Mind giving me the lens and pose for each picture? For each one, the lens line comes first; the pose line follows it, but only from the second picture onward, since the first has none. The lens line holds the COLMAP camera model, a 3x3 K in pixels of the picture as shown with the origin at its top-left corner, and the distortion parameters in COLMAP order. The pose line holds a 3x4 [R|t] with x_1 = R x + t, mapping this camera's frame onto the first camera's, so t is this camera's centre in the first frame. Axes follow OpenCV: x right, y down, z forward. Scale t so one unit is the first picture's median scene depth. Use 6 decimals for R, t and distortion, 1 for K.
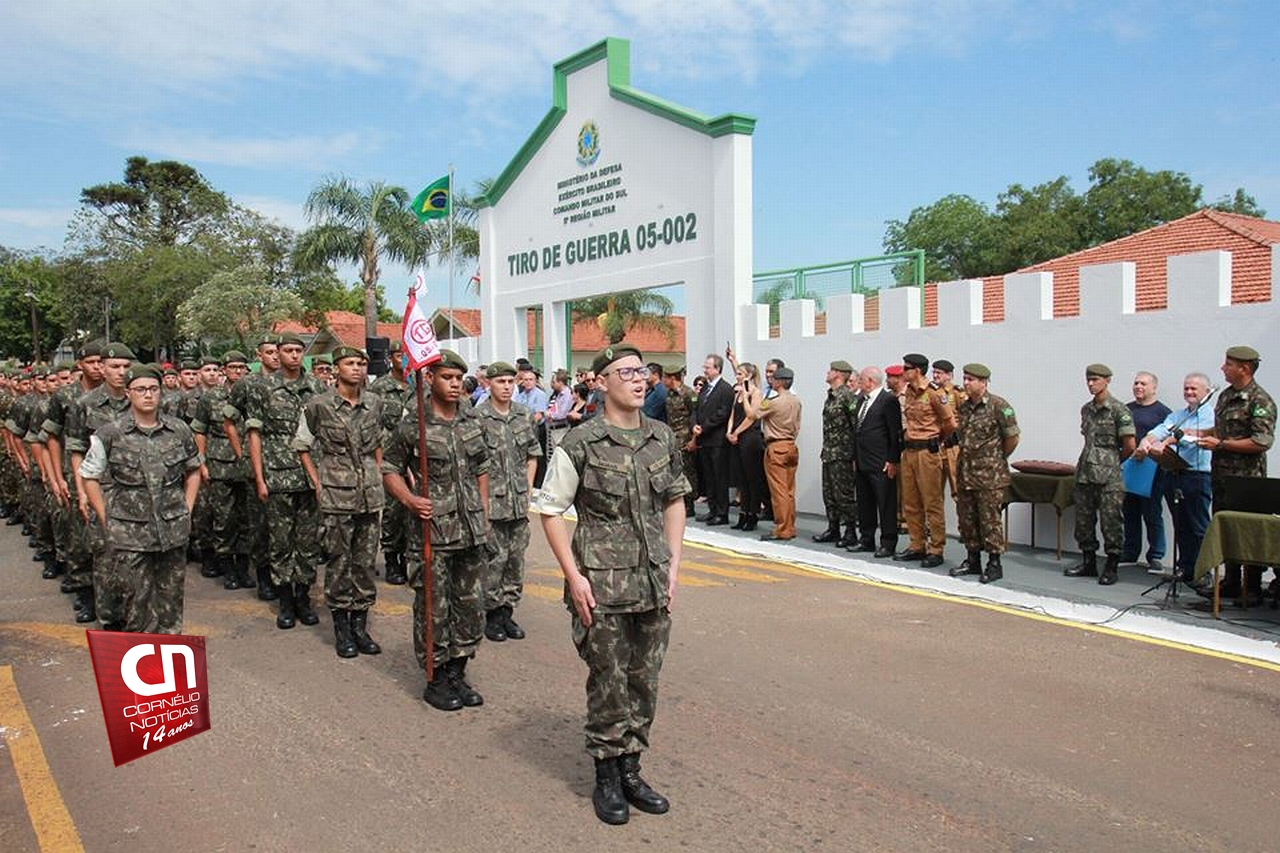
lens RADIAL K [[1161.7, 0, 640.0], [0, 1161.7, 426.5], [0, 0, 1]] dist [-0.095986, 0.213823]
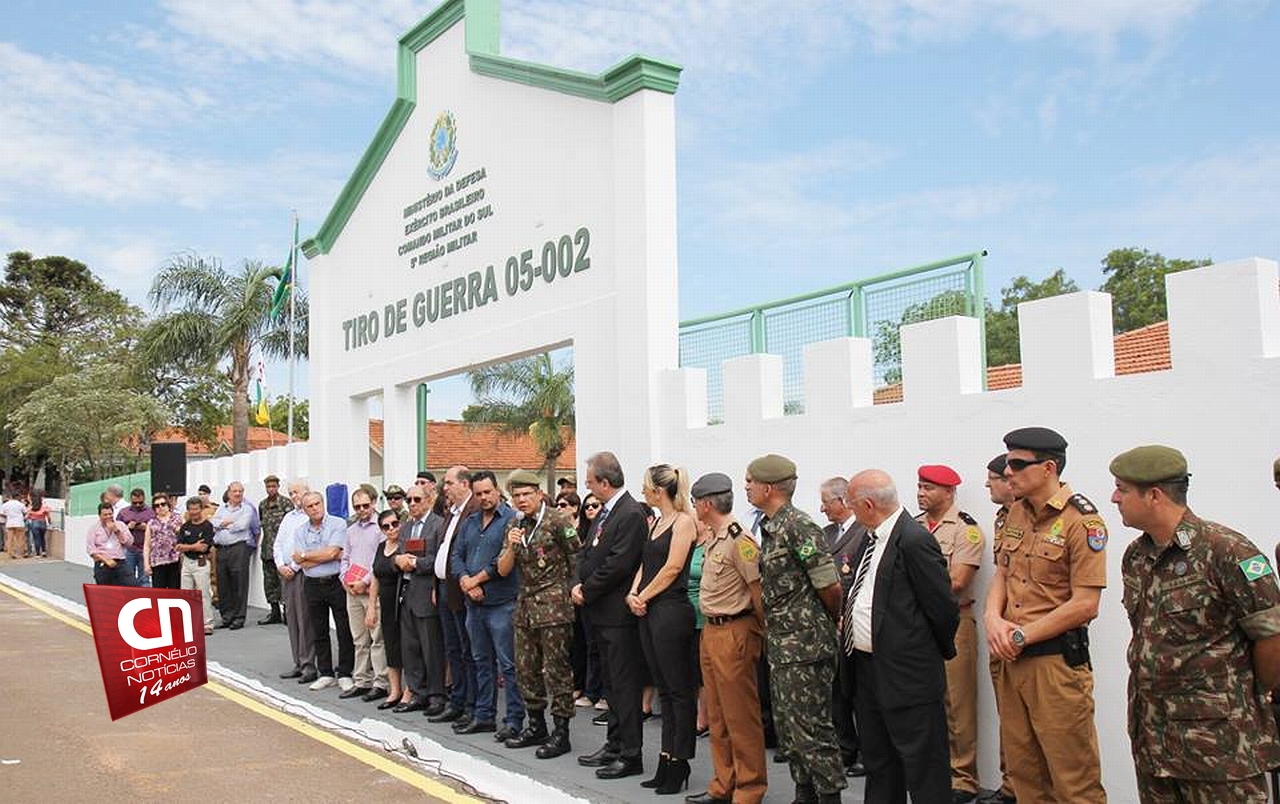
lens RADIAL K [[1210.4, 0, 614.9], [0, 1210.4, 361.7], [0, 0, 1]] dist [-0.008348, -0.005139]
pose [[0.999962, -0.008478, -0.002218, 0.055013], [0.008024, 0.987568, -0.156986, -0.011038], [0.003522, 0.156962, 0.987598, 0.329369]]
